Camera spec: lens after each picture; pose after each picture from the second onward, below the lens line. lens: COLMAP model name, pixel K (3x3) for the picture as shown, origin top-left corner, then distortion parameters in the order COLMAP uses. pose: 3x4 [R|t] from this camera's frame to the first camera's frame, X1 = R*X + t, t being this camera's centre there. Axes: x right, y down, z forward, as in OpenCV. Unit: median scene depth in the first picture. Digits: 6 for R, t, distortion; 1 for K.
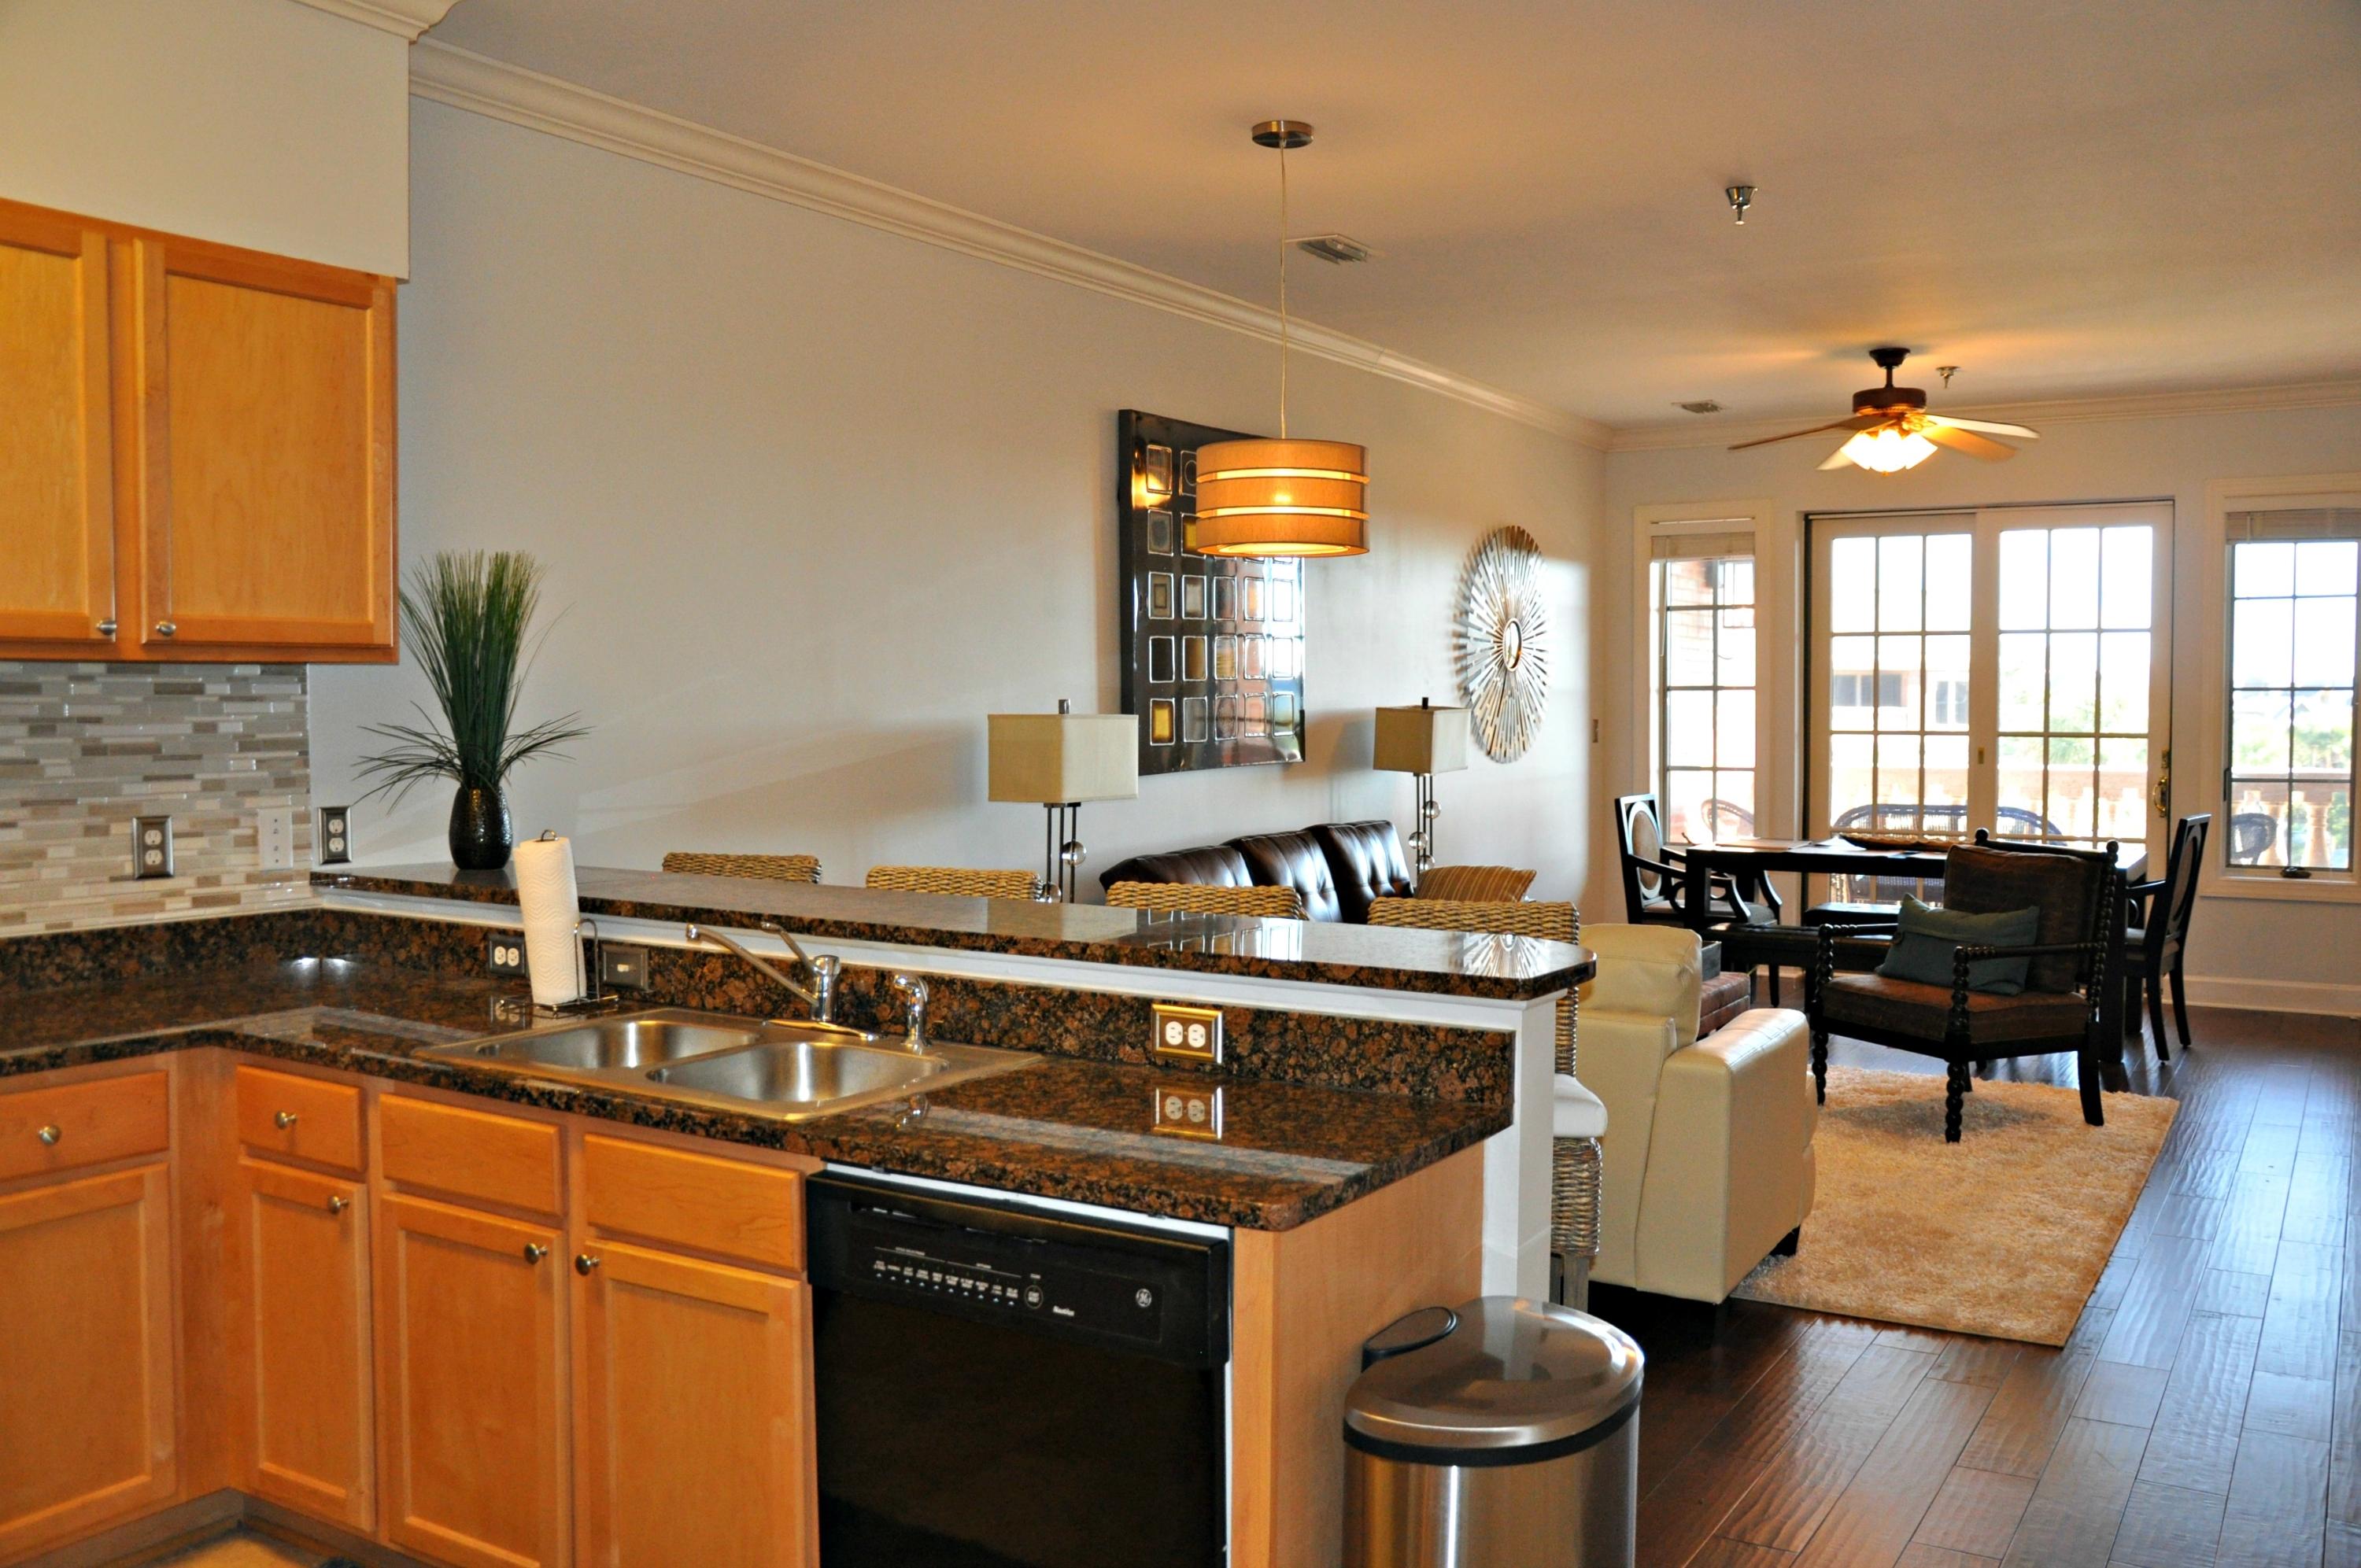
lens RADIAL K [[1878.3, 0, 1172.4], [0, 1878.3, 777.2], [0, 0, 1]] dist [-0.129261, 0.099720]
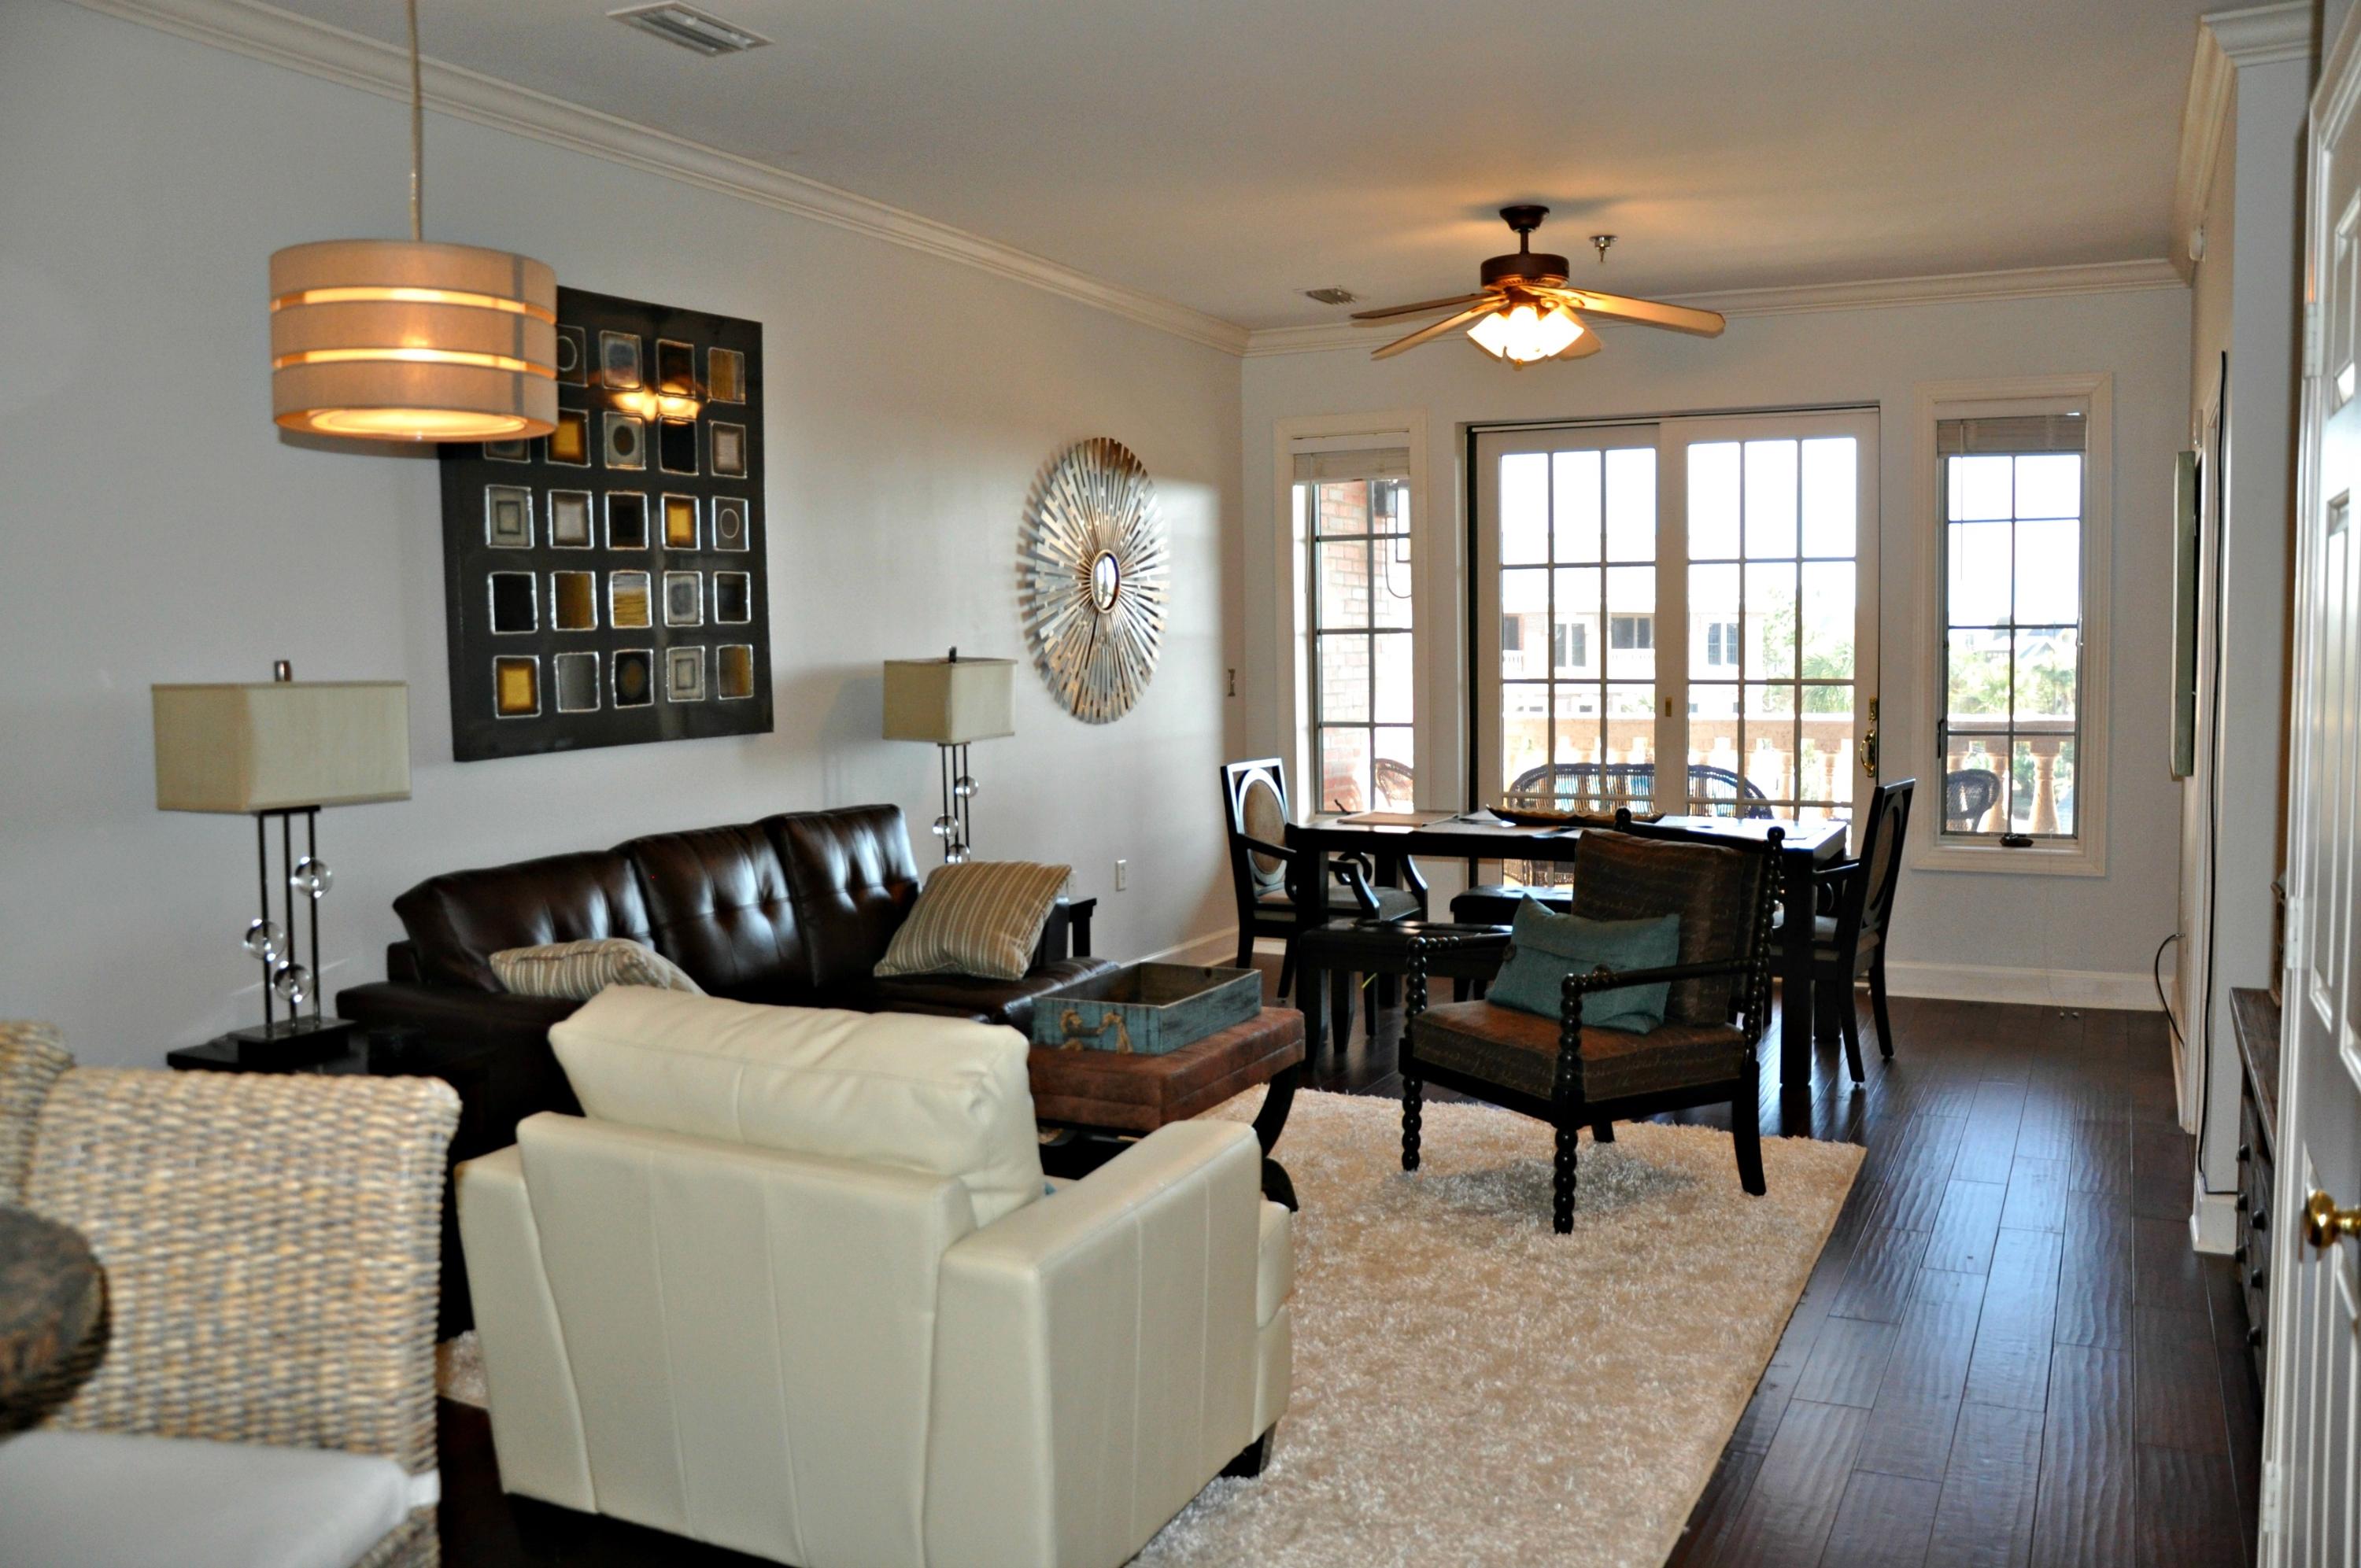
lens RADIAL K [[1878.3, 0, 1158.4], [0, 1878.3, 779.4], [0, 0, 1]] dist [-0.129261, 0.099720]
pose [[0.994183, -0.017205, 0.106318, 0.134923], [0.014137, 0.999463, 0.029544, -0.008719], [-0.106769, -0.027869, 0.993893, 0.196666]]
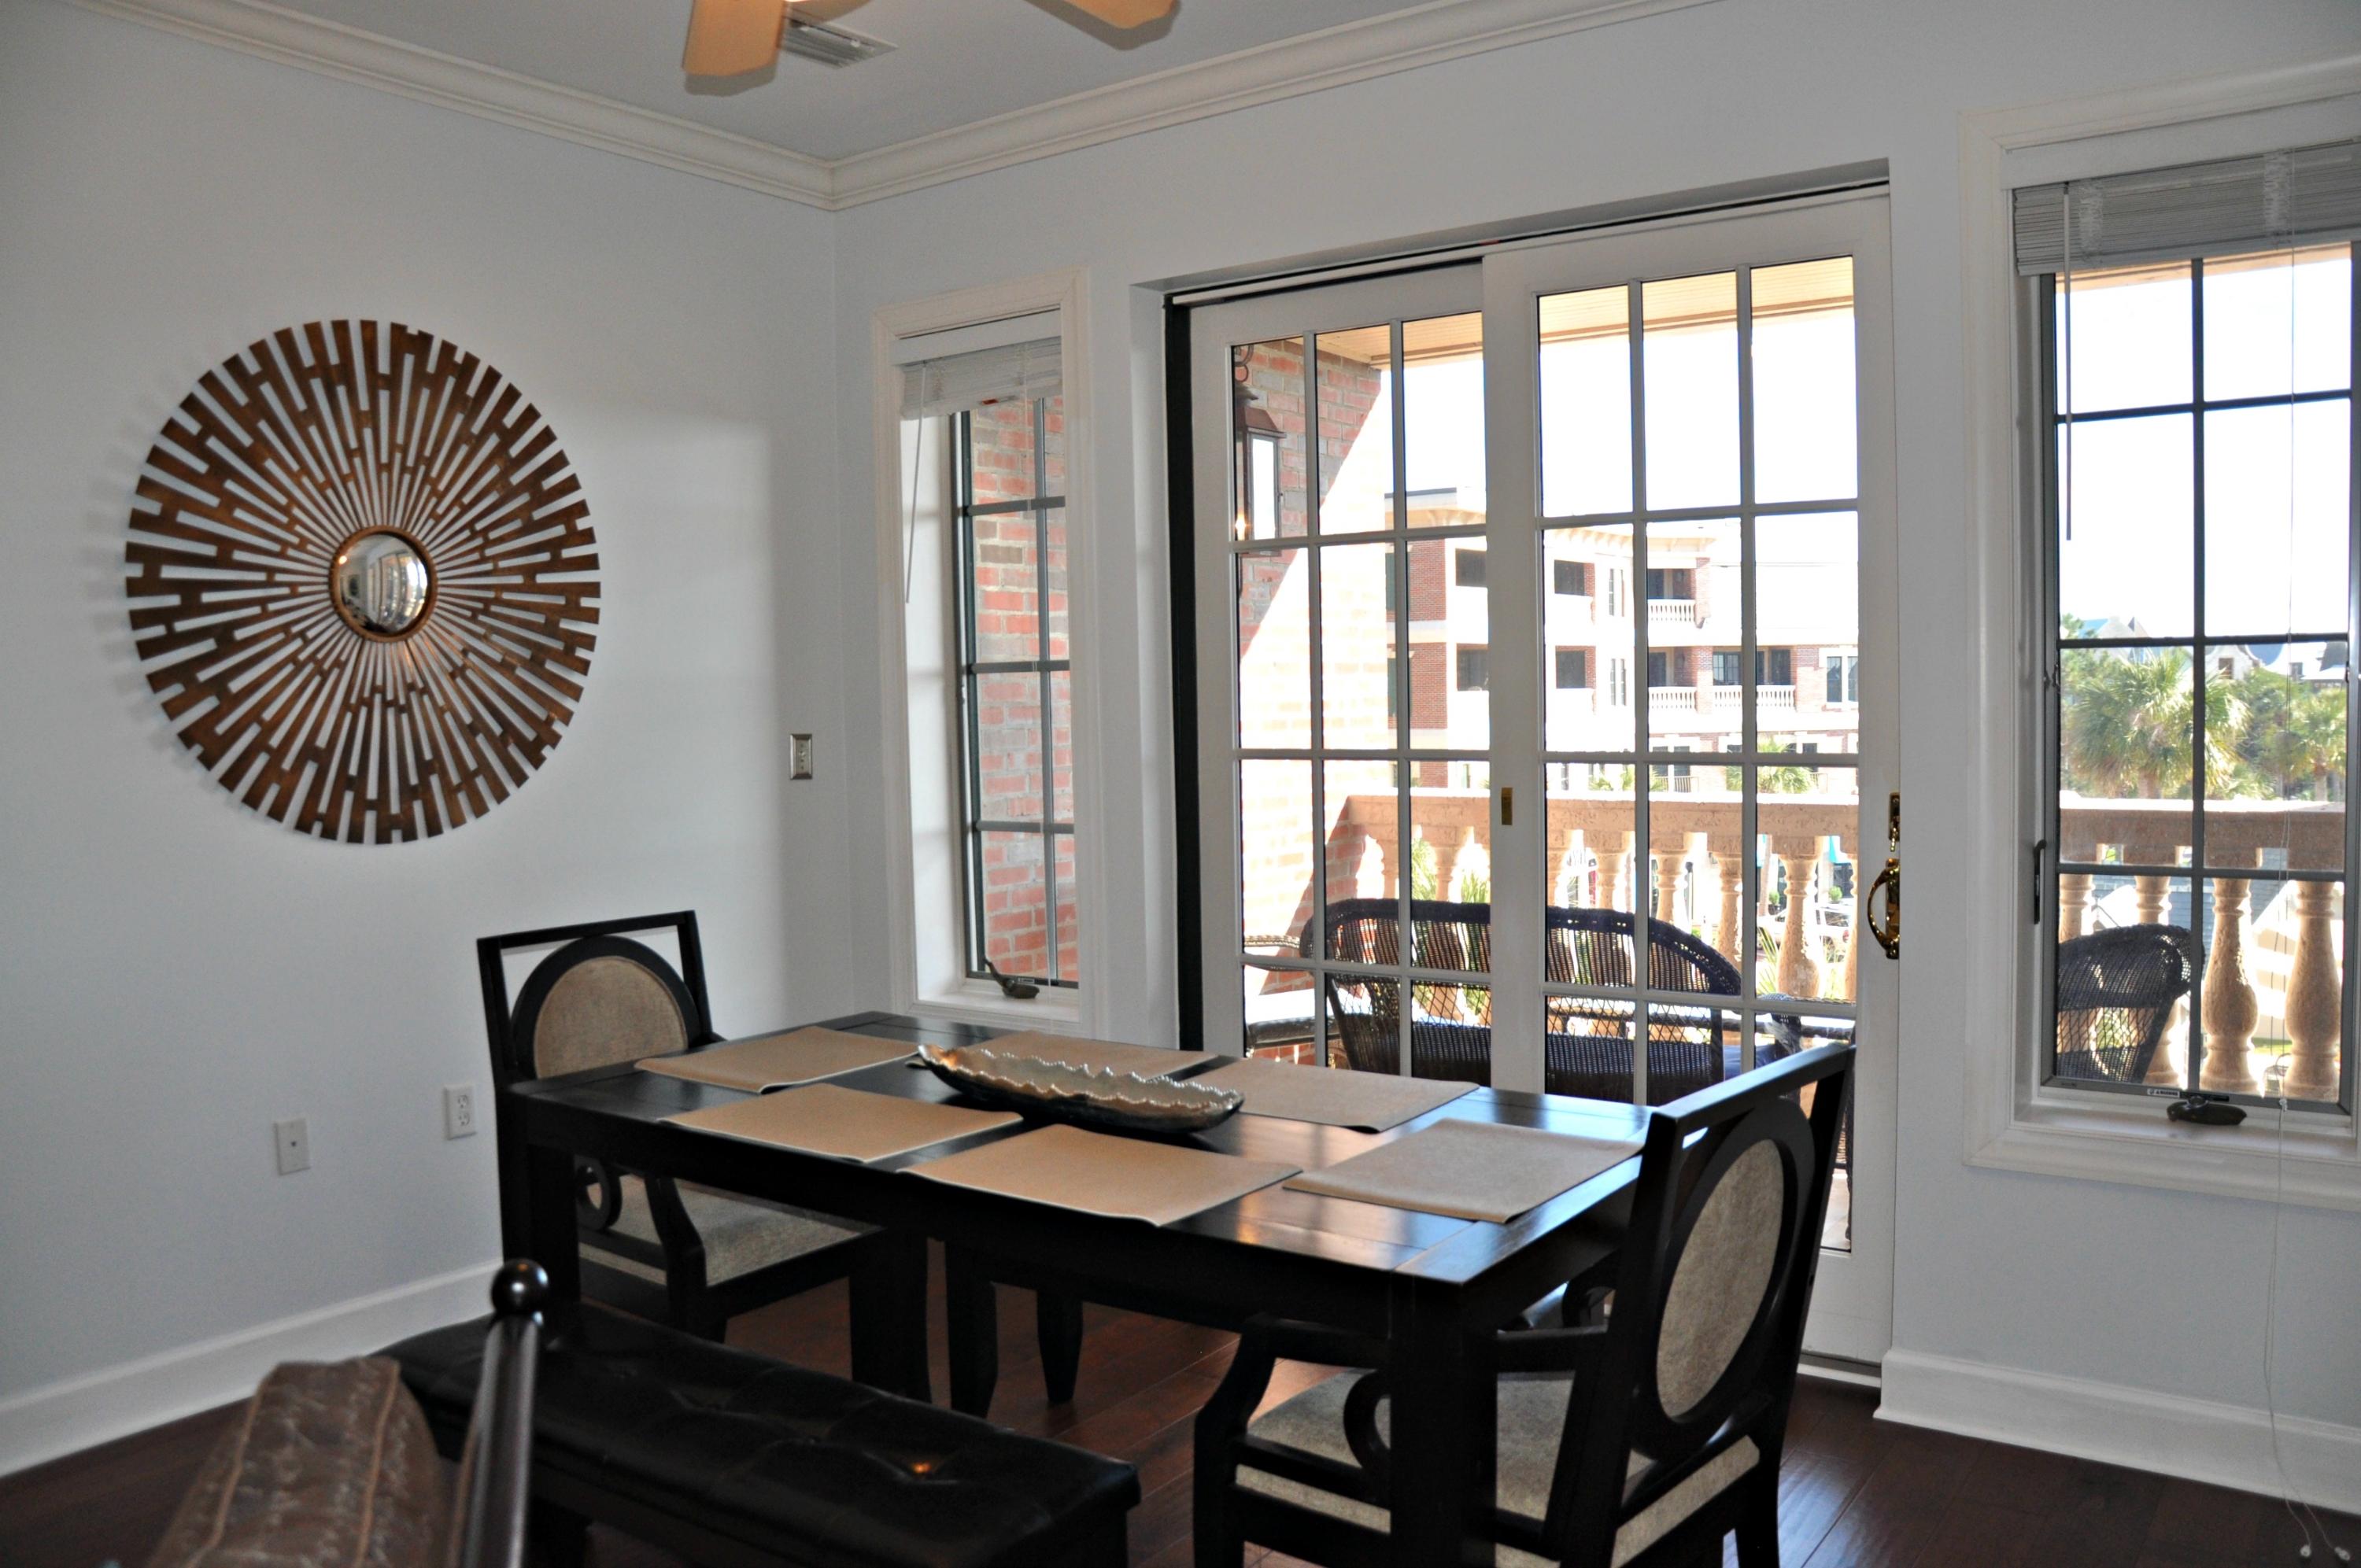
lens RADIAL K [[1878.3, 0, 1173.9], [0, 1878.3, 780.9], [0, 0, 1]] dist [-0.129261, 0.099720]
pose [[0.999410, -0.017482, -0.029561, 0.454328], [0.017575, 0.999841, 0.002905, -0.024934], [0.029506, -0.003423, 0.999559, 0.667759]]
